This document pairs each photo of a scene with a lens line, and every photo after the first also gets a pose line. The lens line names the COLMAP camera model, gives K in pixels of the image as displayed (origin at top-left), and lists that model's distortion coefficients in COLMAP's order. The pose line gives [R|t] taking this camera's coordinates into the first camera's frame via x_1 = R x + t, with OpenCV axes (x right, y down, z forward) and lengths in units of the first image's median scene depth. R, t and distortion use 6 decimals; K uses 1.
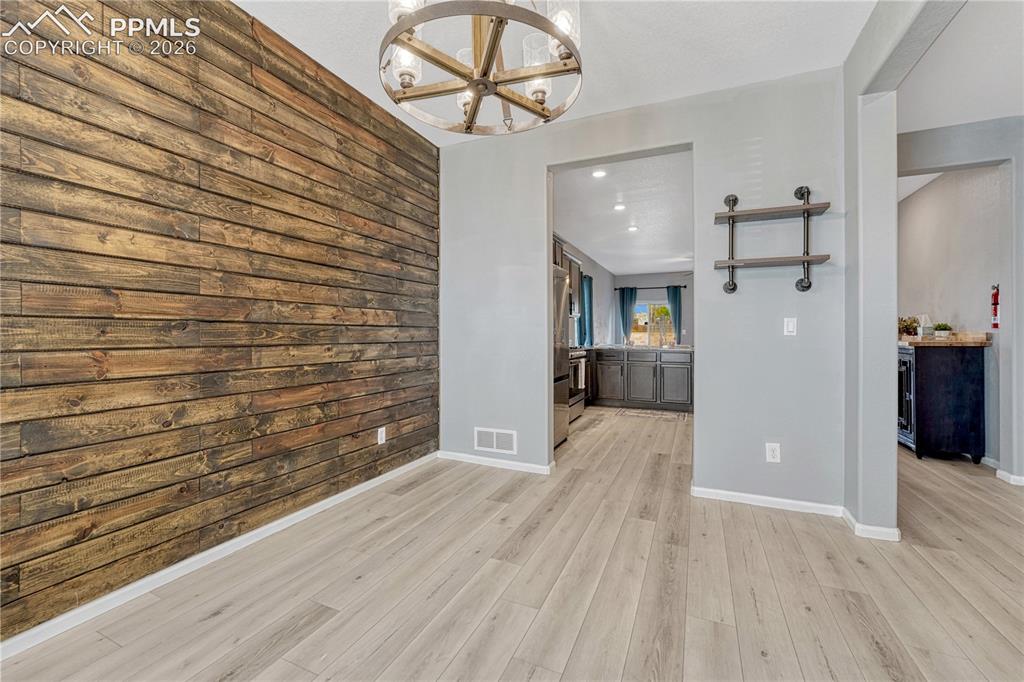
lens RADIAL K [[423.0, 0, 514.0], [0, 423.0, 334.7], [0, 0, 1]] dist [-0.006684, 0.000193]
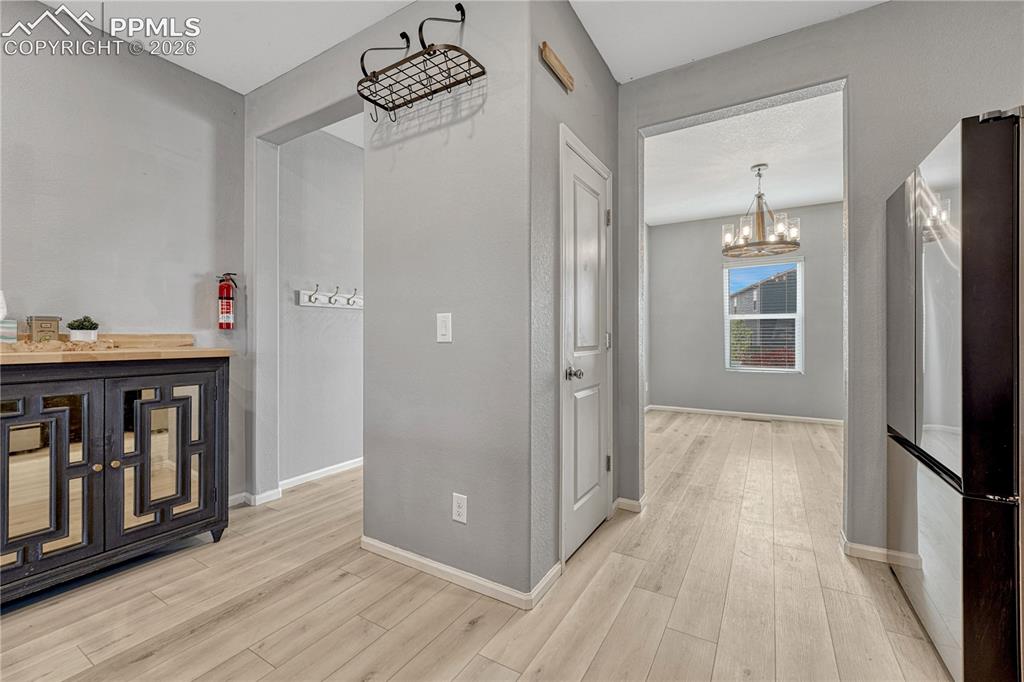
lens RADIAL K [[428.1, 0, 511.6], [0, 428.1, 336.0], [0, 0, 1]] dist [-0.010375, 0.000325]
pose [[-0.990825, -0.001220, 0.135149, 0.656900], [-0.000989, 0.999998, 0.001781, -0.006160], [-0.135151, 0.001631, -0.990824, 2.219123]]
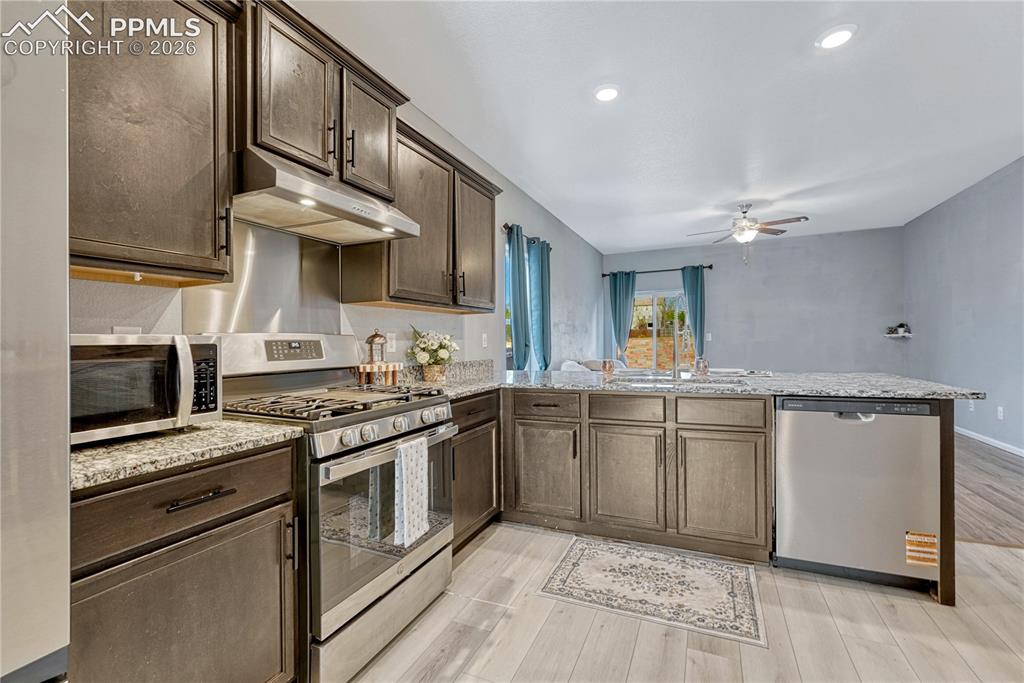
lens RADIAL K [[420.6, 0, 518.3], [0, 420.6, 341.6], [0, 0, 1]] dist [-0.007222, -0.000175]
pose [[0.999623, -0.022780, -0.015353, 0.493659], [0.022766, 0.999740, -0.001079, -0.015981], [0.015373, 0.000729, 0.999882, 1.439543]]
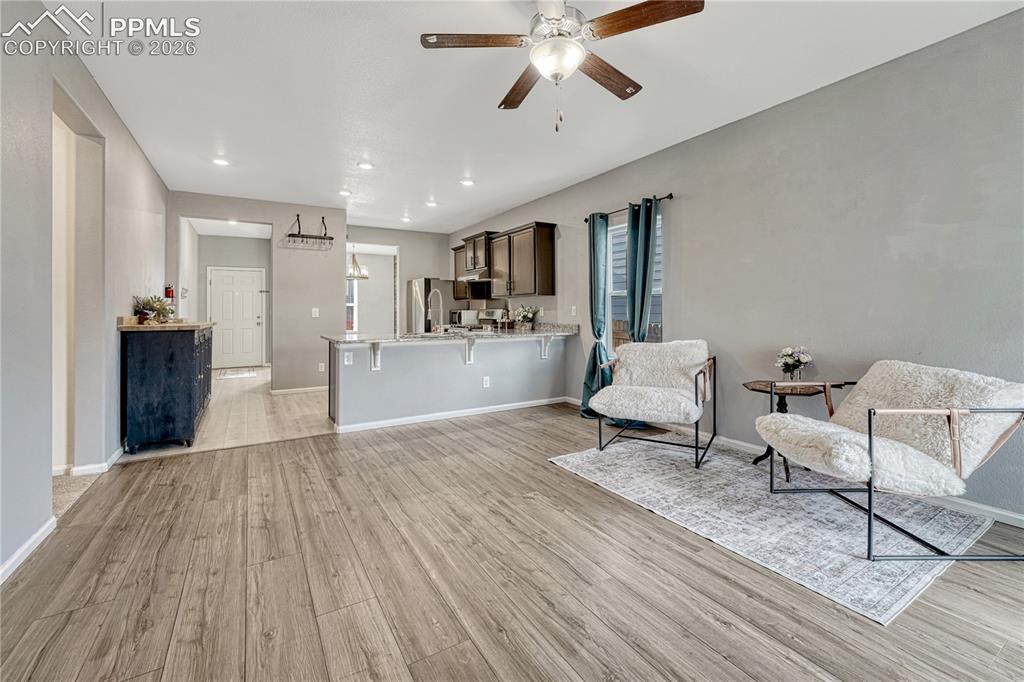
lens RADIAL K [[435.2, 0, 513.4], [0, 435.2, 306.6], [0, 0, 1]] dist [-0.008623, -0.000163]
pose [[-0.572643, -0.009466, -0.819751, 2.240851], [0.003420, 0.999897, -0.013935, -0.016412], [0.819798, -0.010784, -0.572551, 3.809796]]
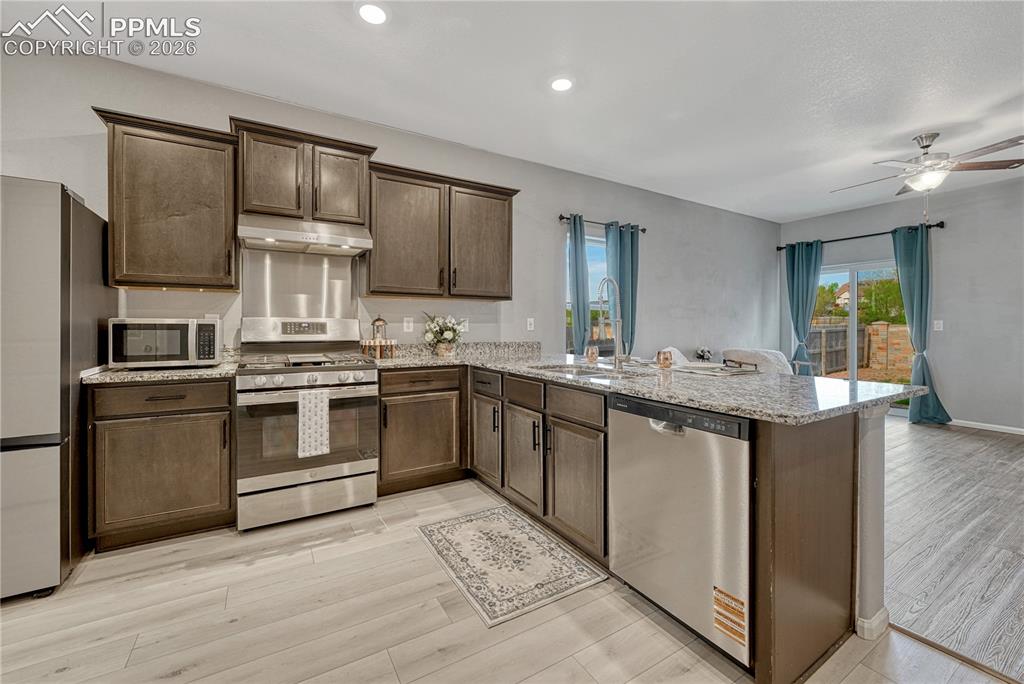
lens RADIAL K [[408.8, 0, 519.3], [0, 408.8, 328.2], [0, 0, 1]] dist [-0.008690, 0.000200]
pose [[0.816447, 0.001564, -0.577419, 1.206729], [0.000546, 0.999994, 0.003481, -0.014947], [0.577421, -0.003158, 0.816441, 1.578559]]
